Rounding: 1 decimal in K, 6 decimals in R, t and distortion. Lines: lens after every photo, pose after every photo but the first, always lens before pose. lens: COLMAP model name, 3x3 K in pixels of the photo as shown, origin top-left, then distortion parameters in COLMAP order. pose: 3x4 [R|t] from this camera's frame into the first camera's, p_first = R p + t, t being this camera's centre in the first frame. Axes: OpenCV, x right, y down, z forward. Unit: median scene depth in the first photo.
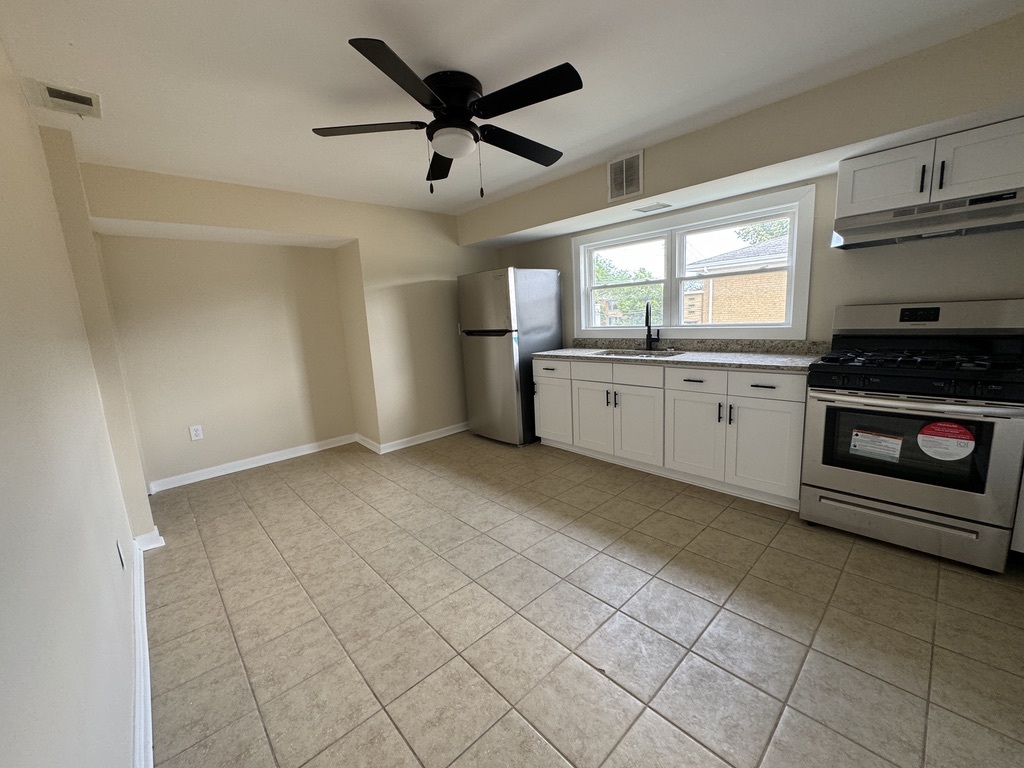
lens RADIAL K [[410.0, 0, 508.4], [0, 410.0, 383.0], [0, 0, 1]] dist [-0.001810, 0.000351]
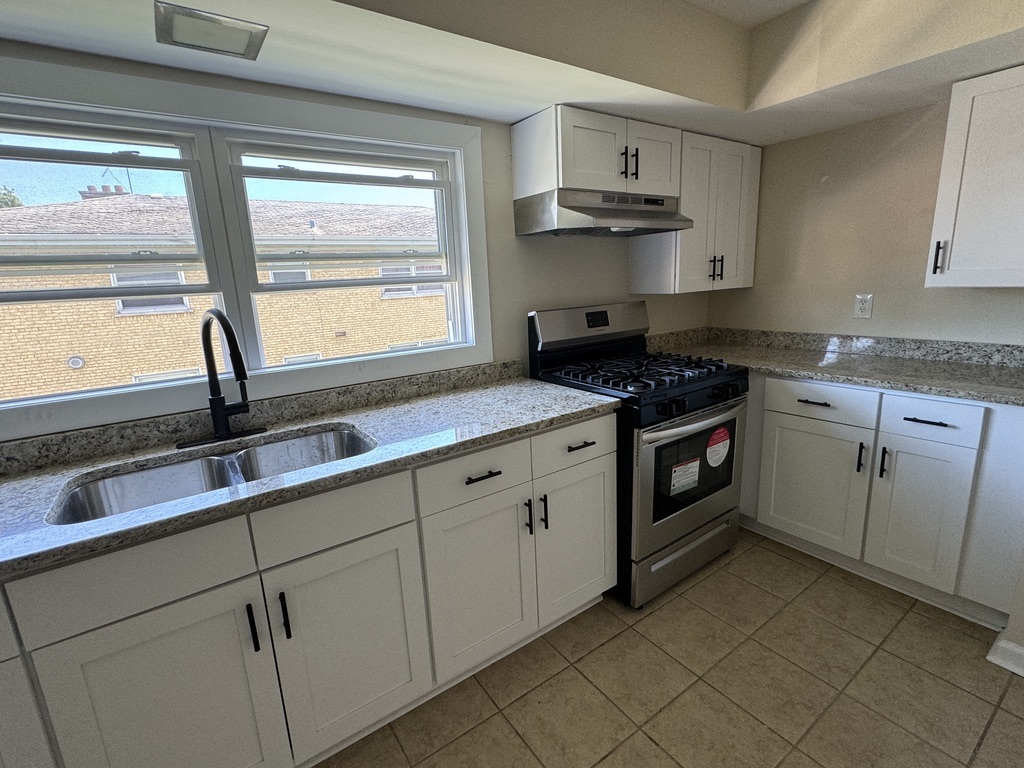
lens RADIAL K [[483.0, 0, 507.8], [0, 483.0, 383.8], [0, 0, 1]] dist [-0.002516, 0.000926]
pose [[0.133463, -0.166502, 0.976967, -0.060993], [0.202581, 0.969555, 0.137565, -0.170550], [-0.970128, 0.179555, 0.163130, 0.828237]]
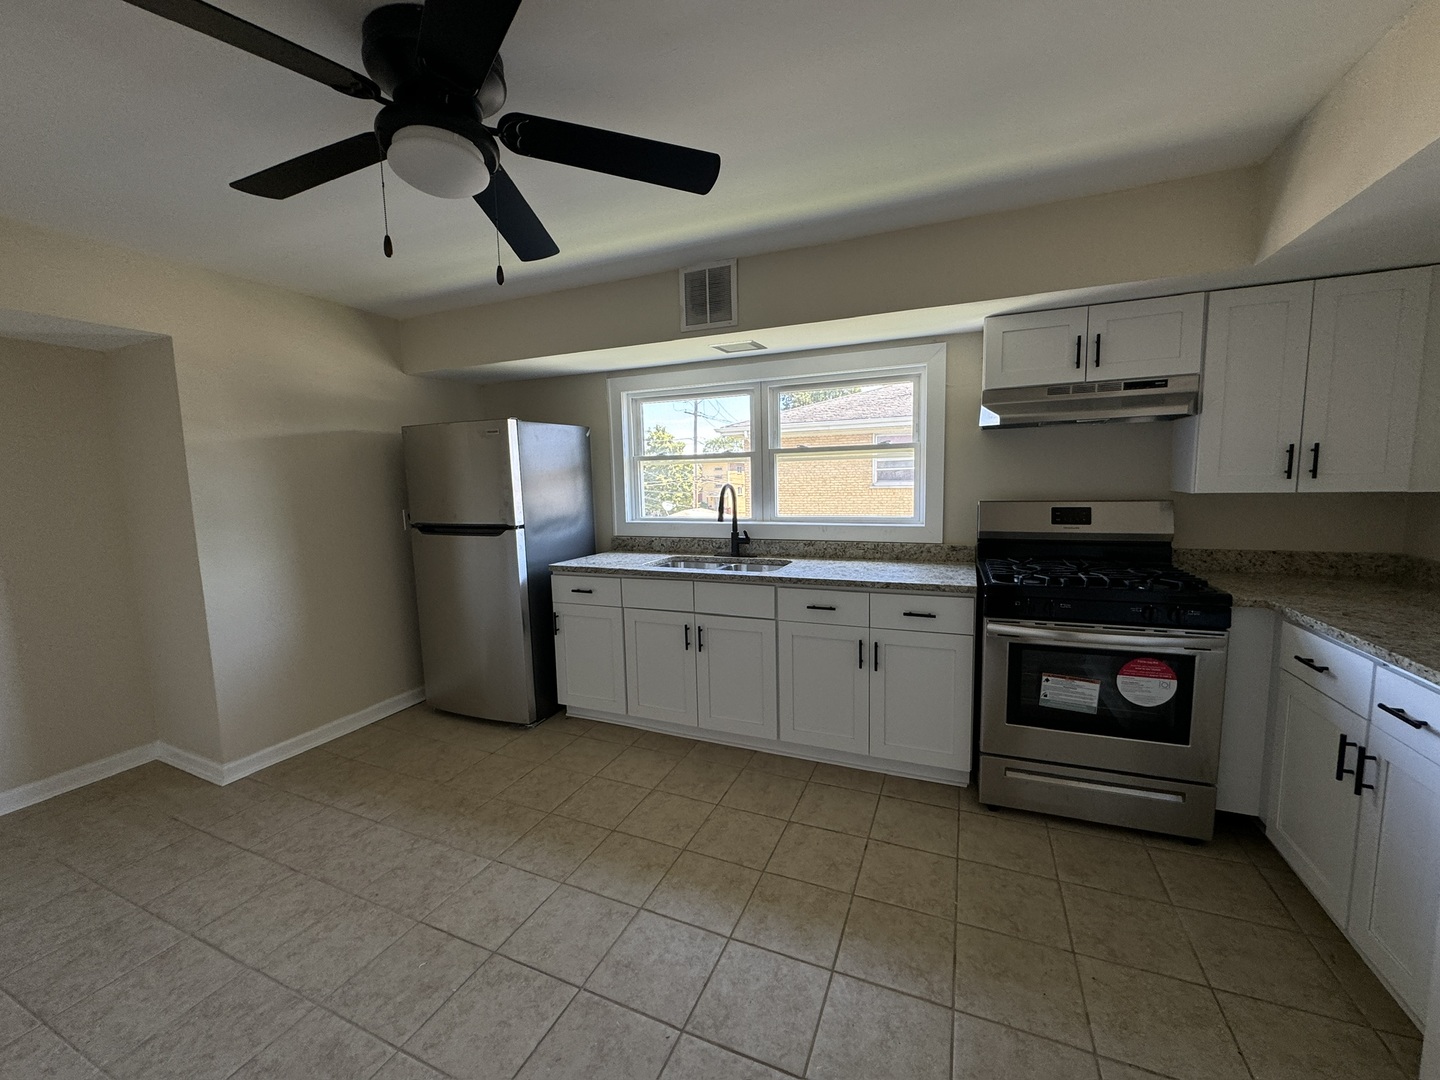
lens RADIAL K [[576.6, 0, 716.1], [0, 576.6, 539.1], [0, 0, 1]] dist [-0.001810, 0.000351]
pose [[0.914017, -0.012766, 0.405475, -0.080051], [0.041844, 0.997140, -0.062931, -0.062446], [-0.403512, 0.074487, 0.911938, 0.197386]]
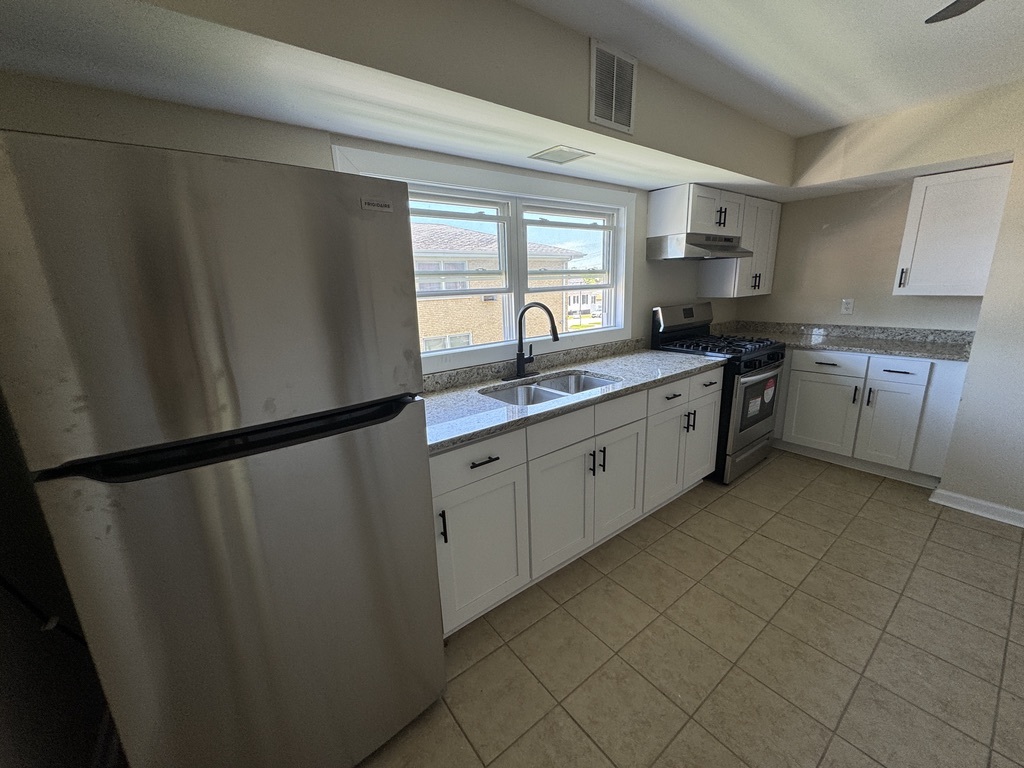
lens RADIAL K [[410.0, 0, 509.6], [0, 410.0, 382.8], [0, 0, 1]] dist [-0.001810, 0.000351]
pose [[0.083651, -0.186128, 0.978958, -0.383580], [0.192853, 0.966852, 0.167347, -0.230355], [-0.977655, 0.174797, 0.116773, 1.176274]]
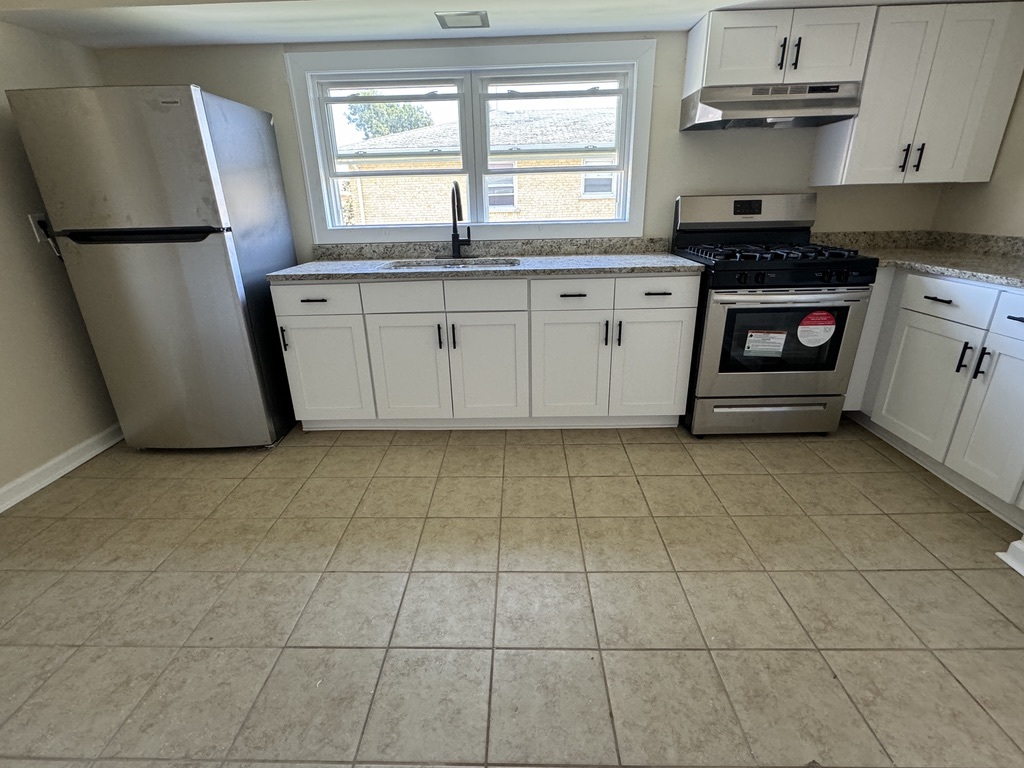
lens RADIAL K [[483.0, 0, 507.2], [0, 483.0, 384.9], [0, 0, 1]] dist [-0.002516, 0.000926]
pose [[0.692411, -0.219742, 0.687226, -0.252673], [0.105086, 0.973050, 0.205256, -0.037979], [-0.713809, -0.069904, 0.696843, 0.448515]]
